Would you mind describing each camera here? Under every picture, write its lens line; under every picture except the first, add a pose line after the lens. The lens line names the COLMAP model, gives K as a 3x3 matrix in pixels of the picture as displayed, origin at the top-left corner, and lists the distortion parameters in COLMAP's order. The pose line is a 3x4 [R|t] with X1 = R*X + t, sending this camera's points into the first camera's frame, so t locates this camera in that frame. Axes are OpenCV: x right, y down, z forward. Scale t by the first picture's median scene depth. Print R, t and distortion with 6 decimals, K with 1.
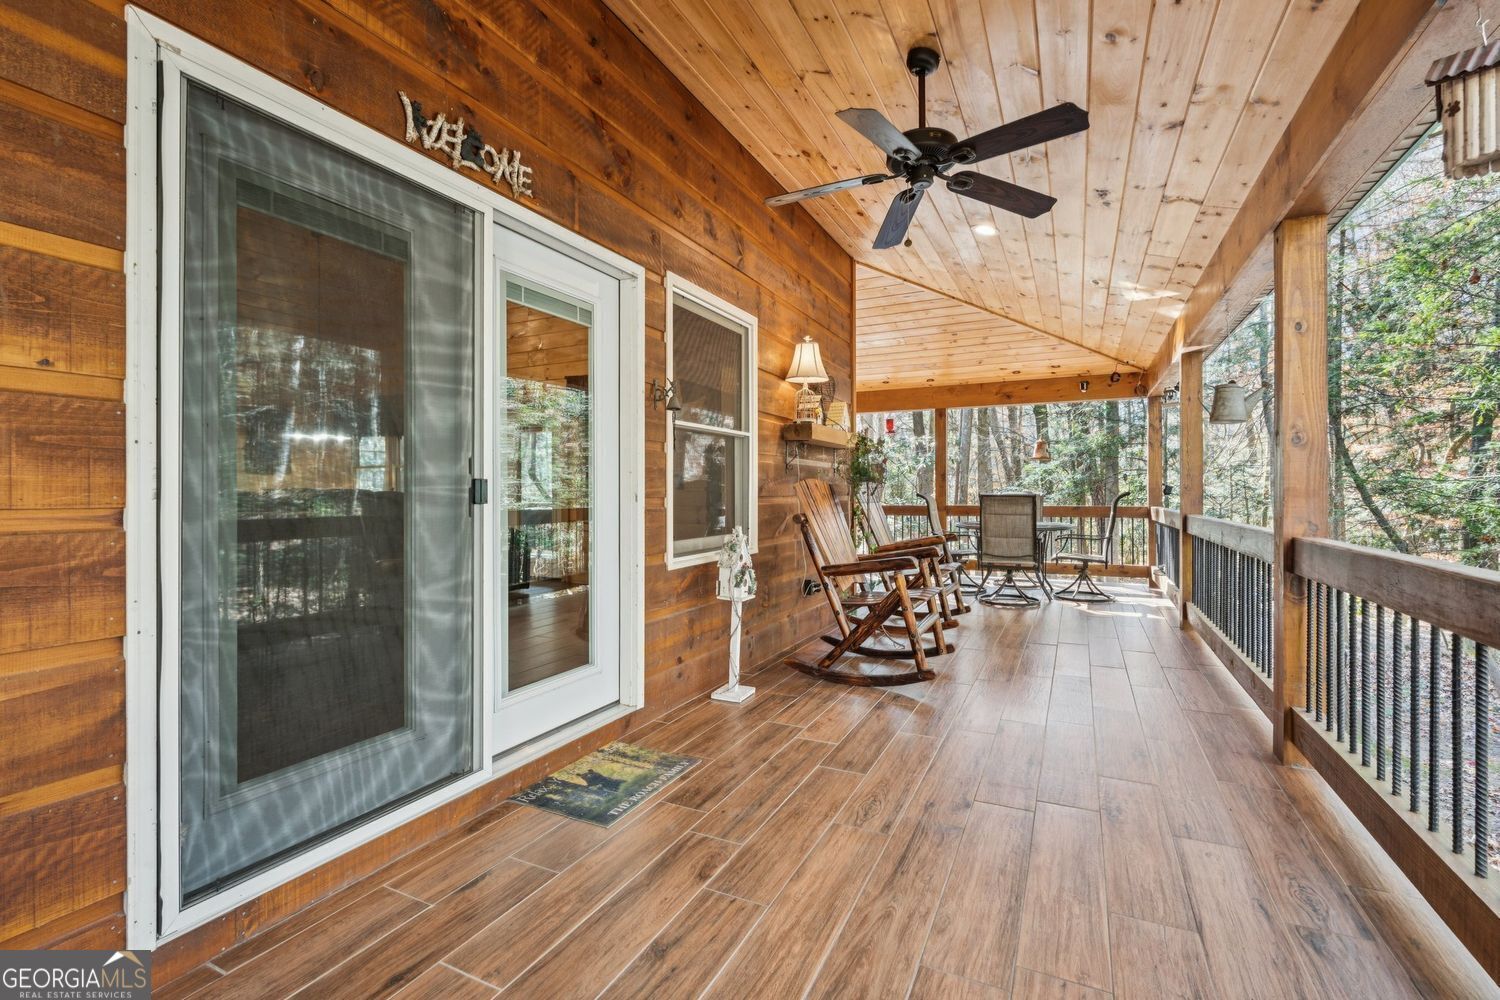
lens RADIAL K [[661.2, 0, 755.1], [0, 661.2, 490.7], [0, 0, 1]] dist [-0.009802, 0.001069]
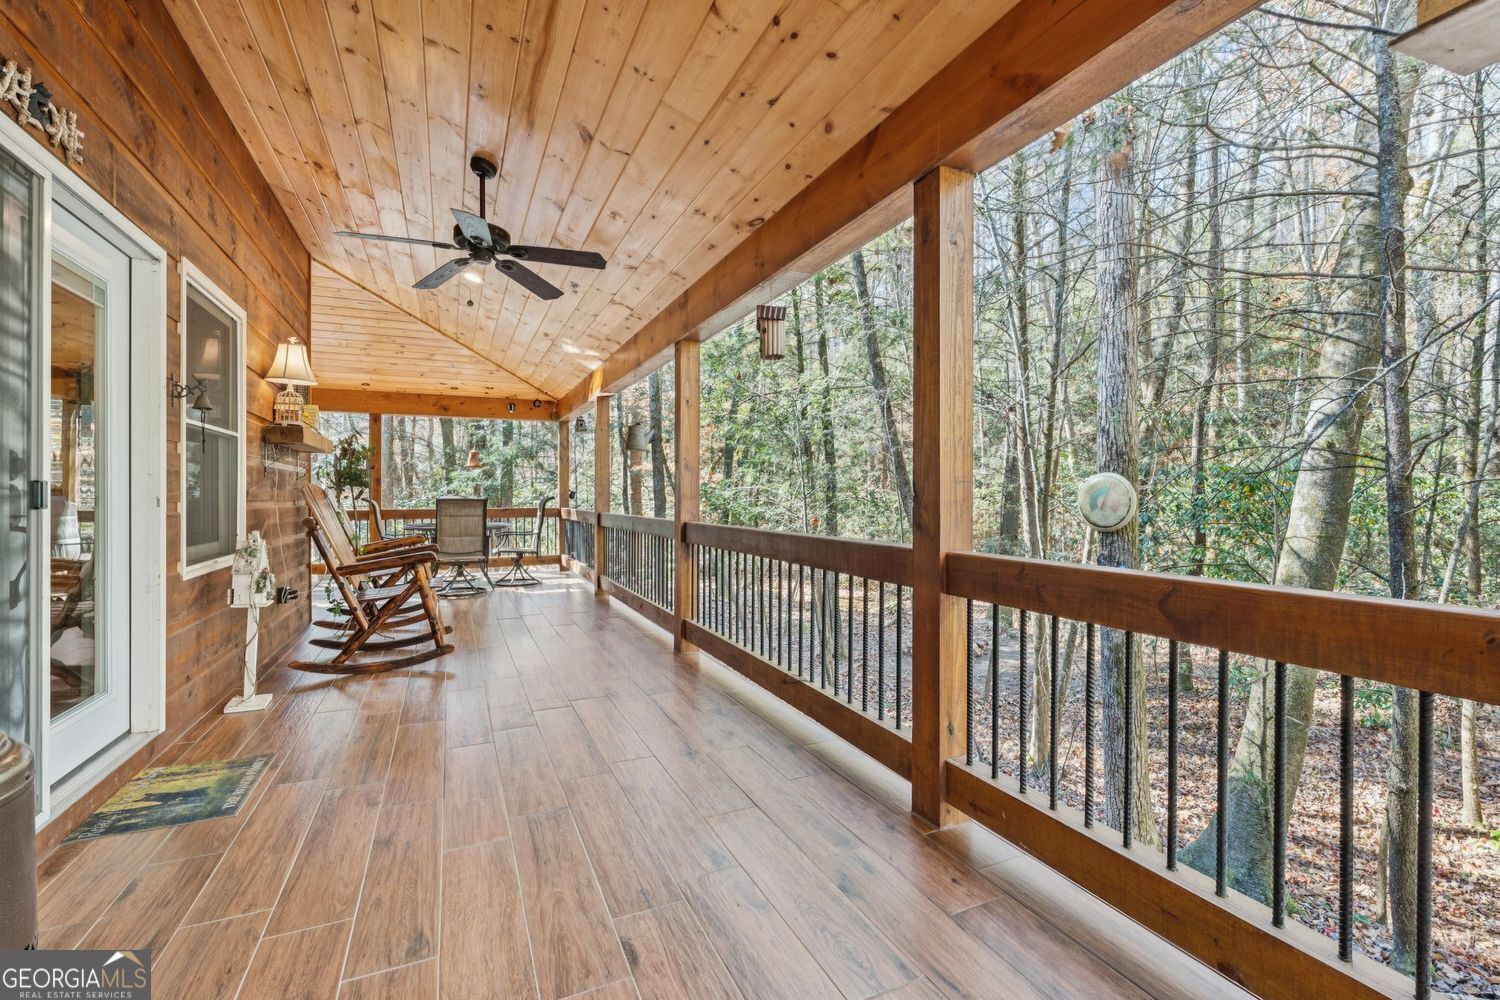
lens RADIAL K [[661.2, 0, 755.1], [0, 661.2, 490.7], [0, 0, 1]] dist [-0.009802, 0.001069]
pose [[0.627602, 0.007008, 0.778503, -0.365164], [-0.001058, 0.999966, -0.008149, 0.001540], [-0.778534, 0.004290, 0.627588, -0.210676]]
